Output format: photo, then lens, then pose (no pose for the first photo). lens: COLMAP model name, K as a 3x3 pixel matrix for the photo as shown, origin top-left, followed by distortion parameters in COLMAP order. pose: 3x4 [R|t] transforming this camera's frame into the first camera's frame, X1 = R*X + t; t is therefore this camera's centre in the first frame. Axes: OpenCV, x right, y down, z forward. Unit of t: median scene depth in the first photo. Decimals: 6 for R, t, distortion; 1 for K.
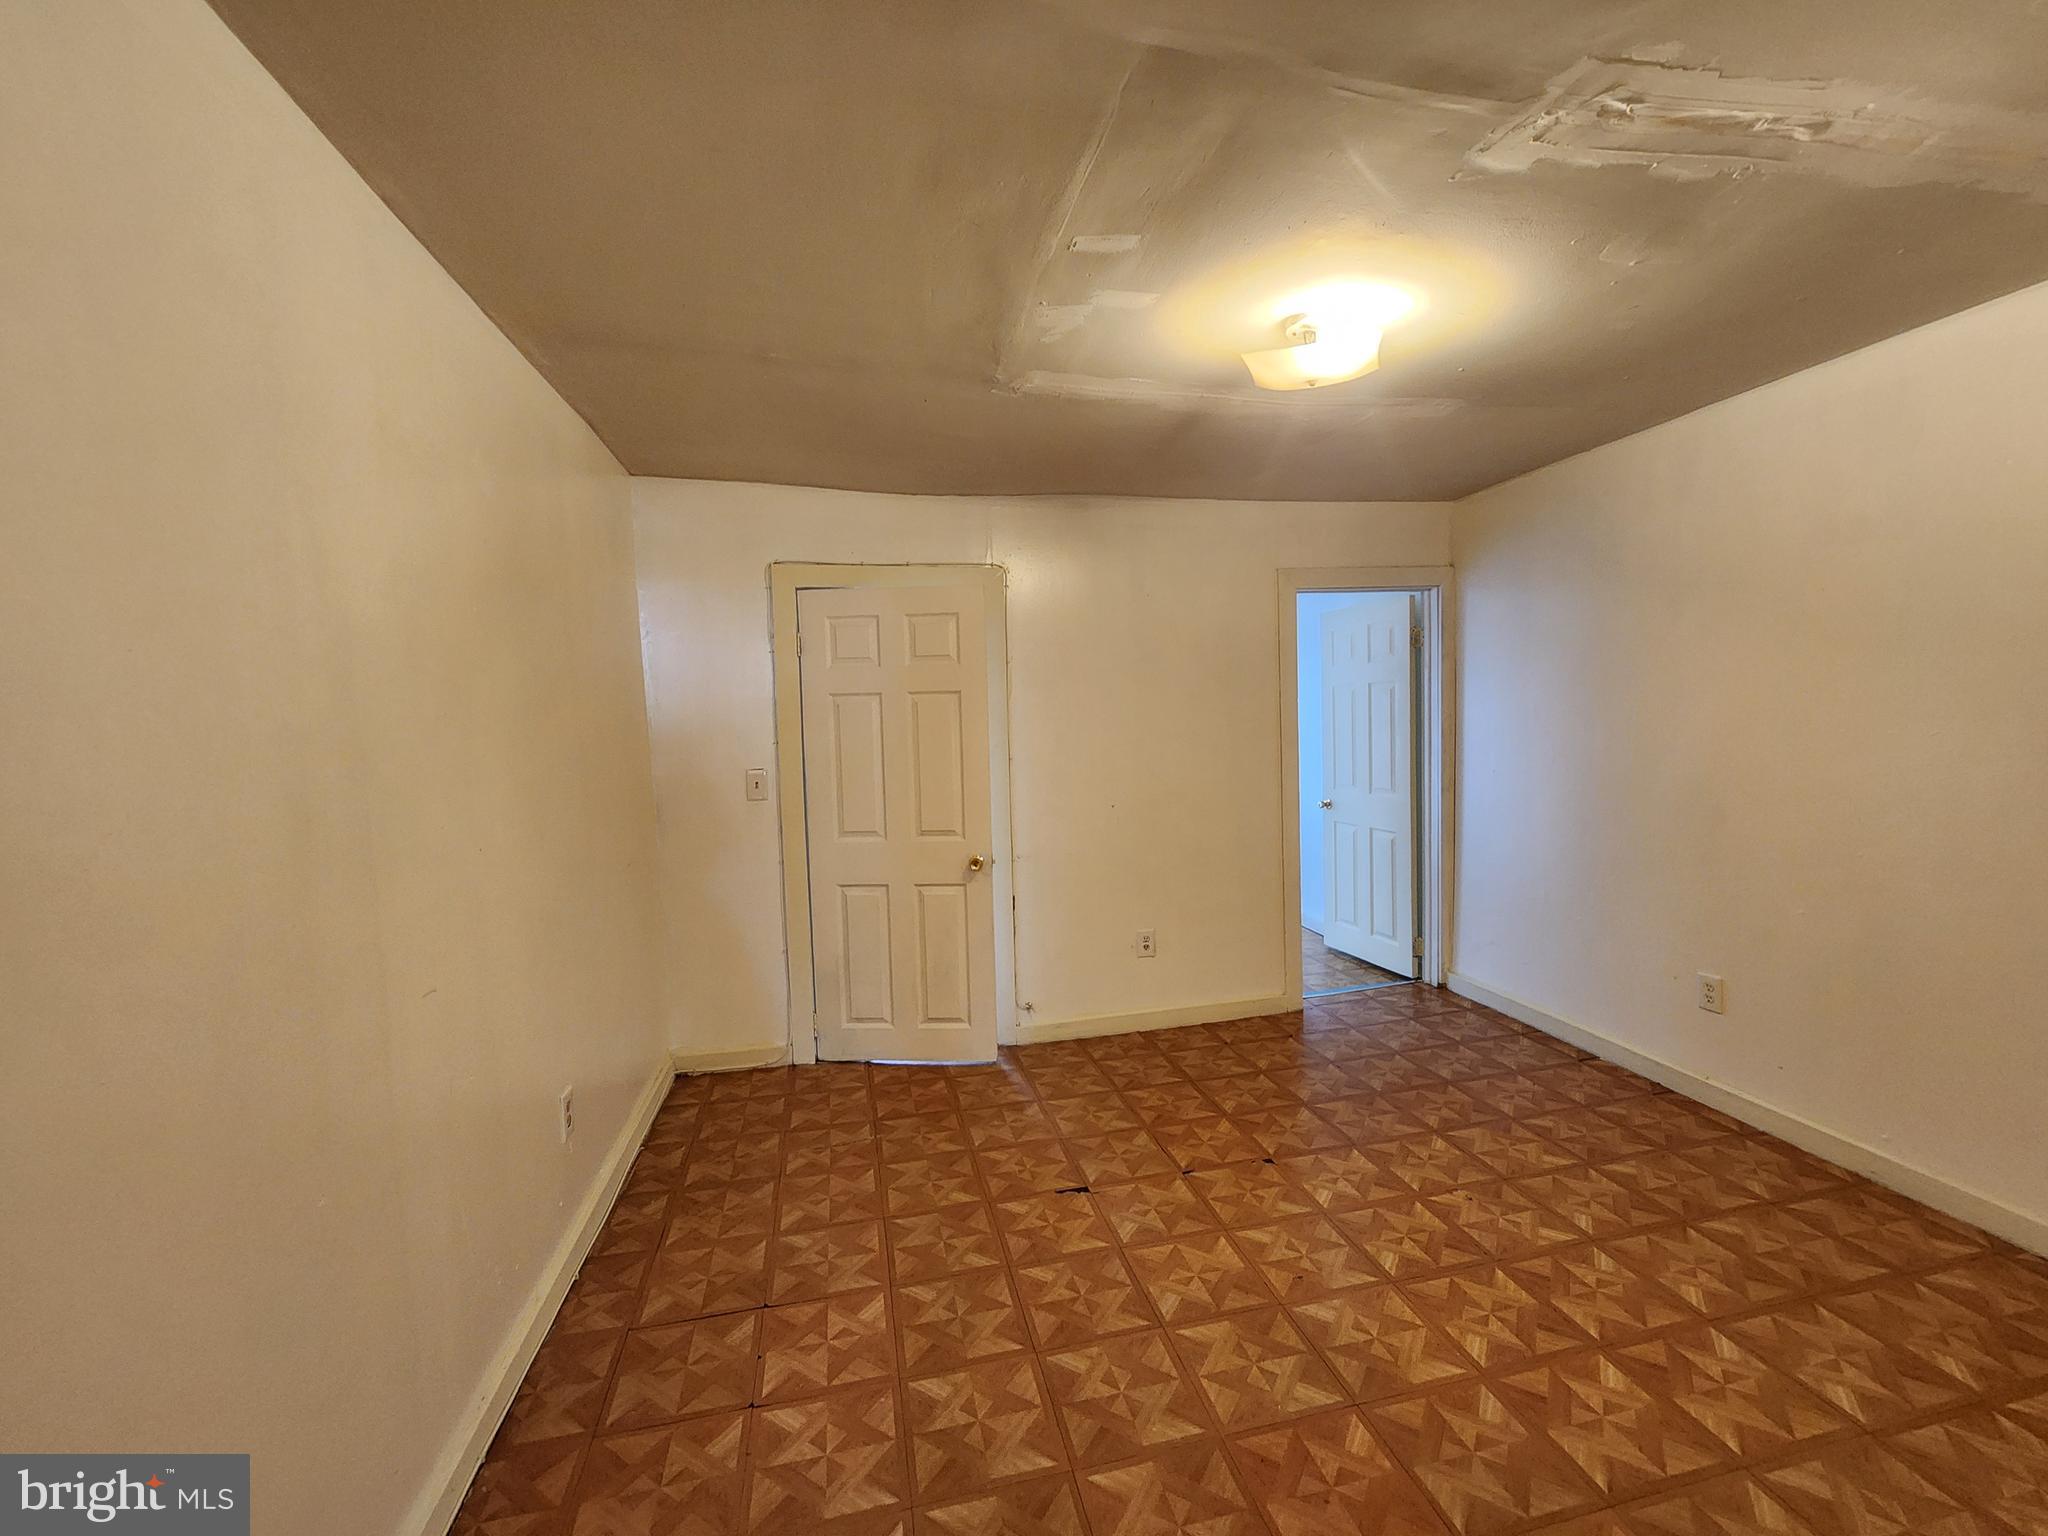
lens RADIAL K [[845.4, 0, 1040.5], [0, 845.4, 765.5], [0, 0, 1]] dist [-0.001323, 0.000402]
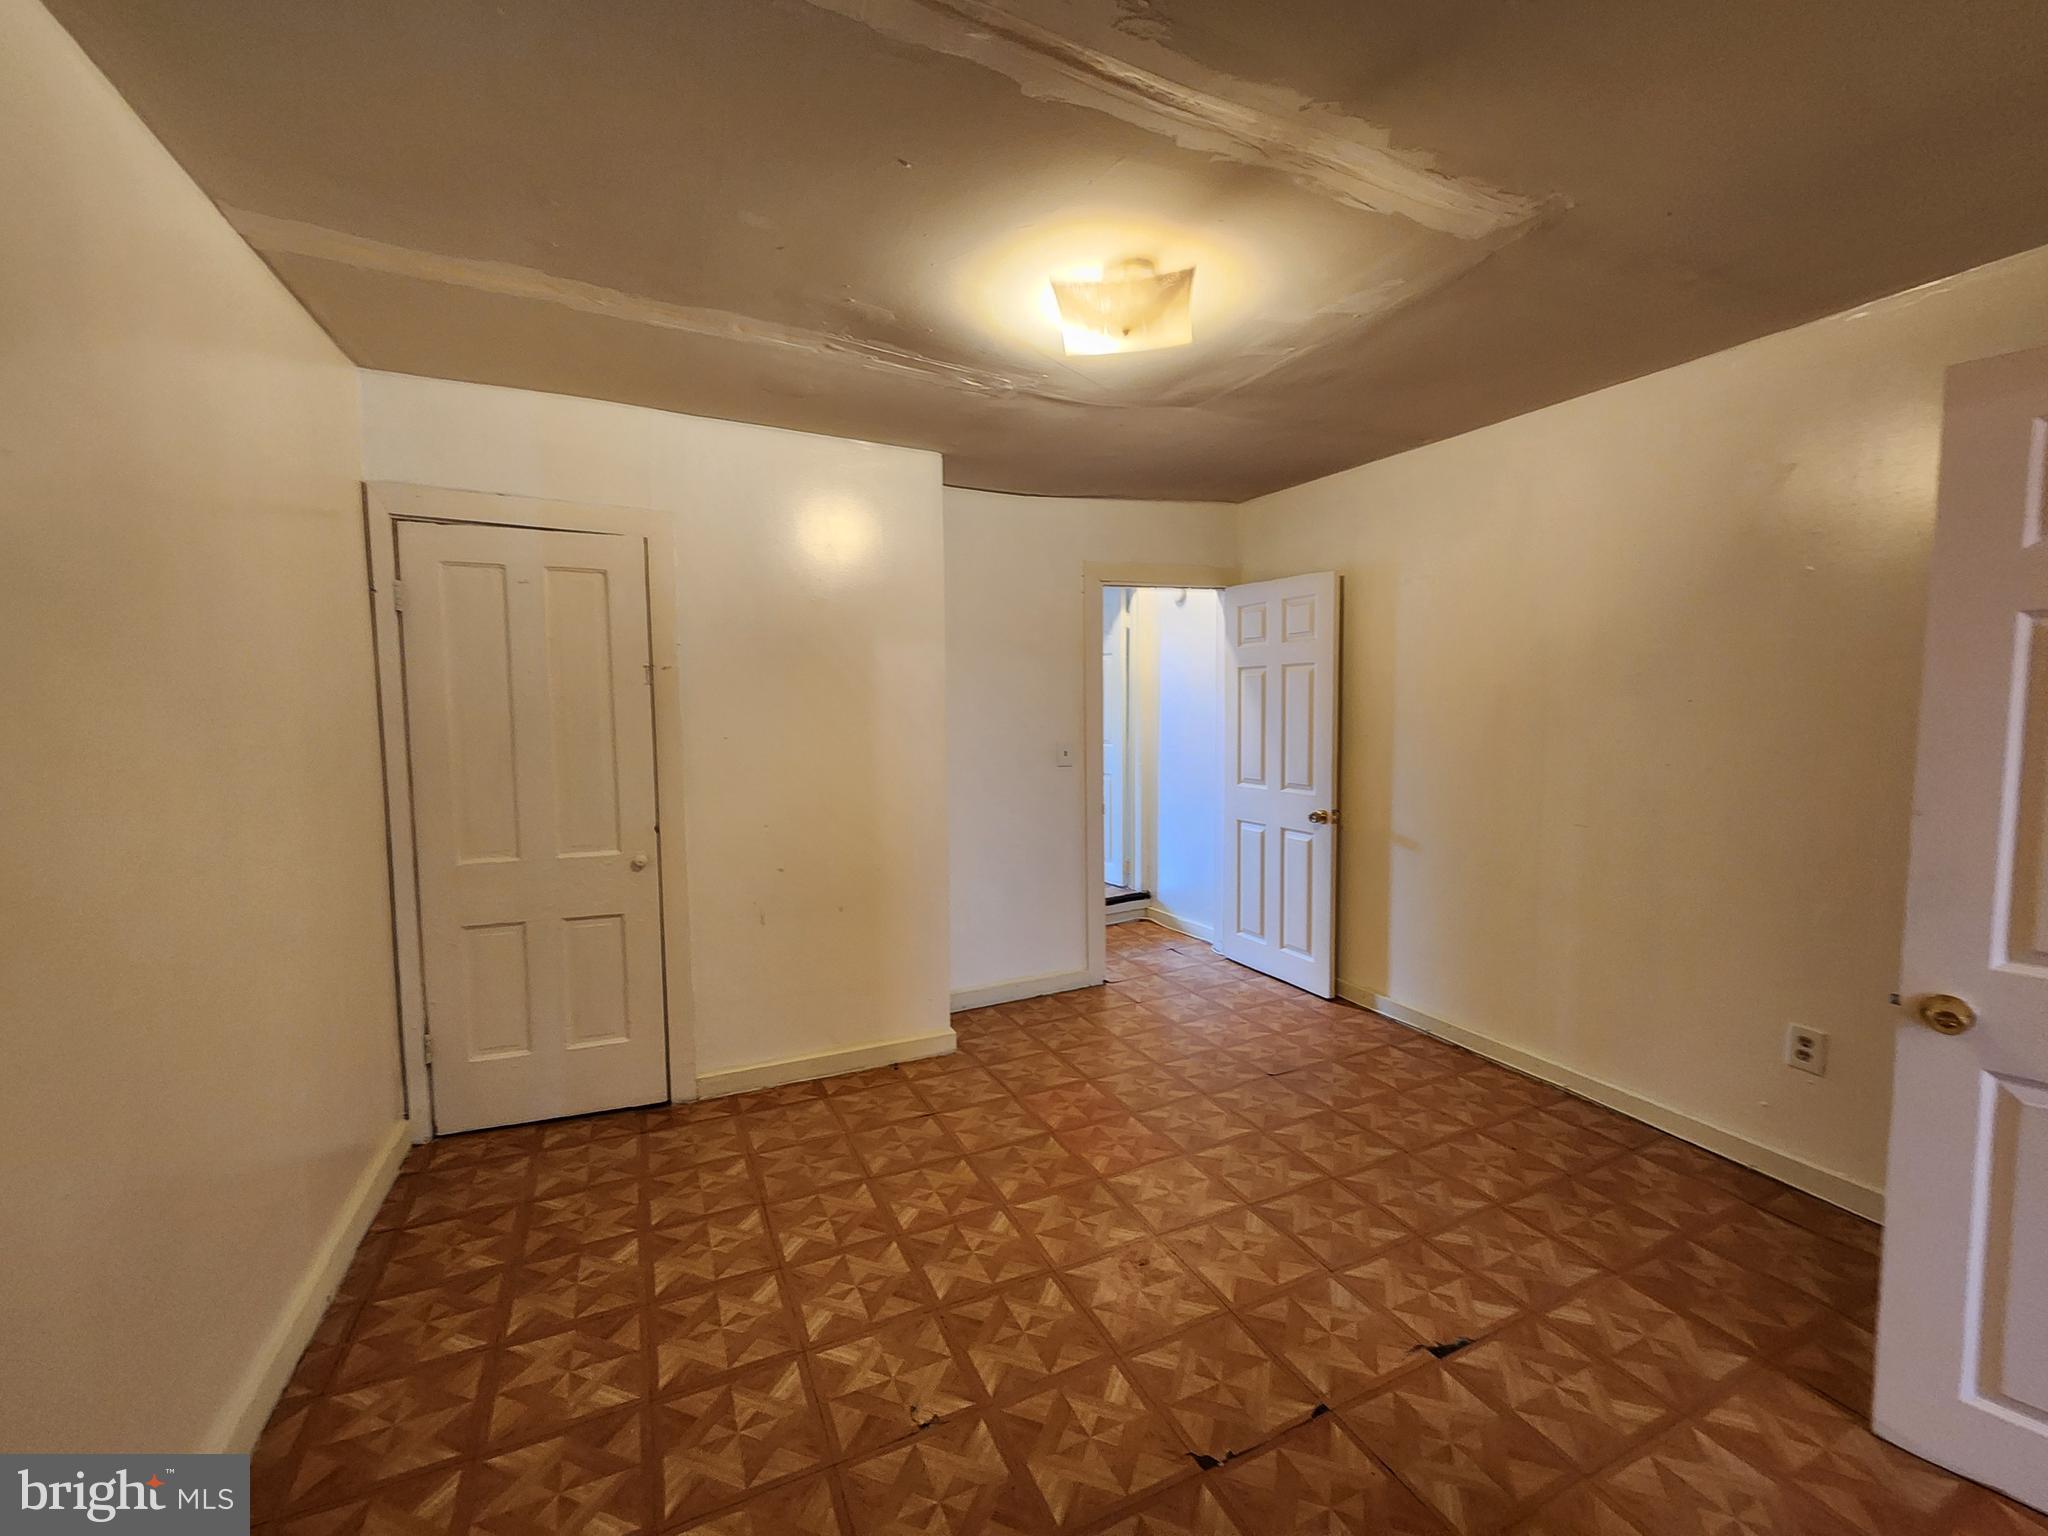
lens RADIAL K [[845.4, 0, 1023.8], [0, 845.4, 766.6], [0, 0, 1]] dist [-0.001323, 0.000402]
pose [[-0.980062, 0.054100, -0.191183, 0.582598], [0.026278, 0.989058, 0.145170, -0.115861], [0.196945, 0.137251, -0.970760, 1.797736]]
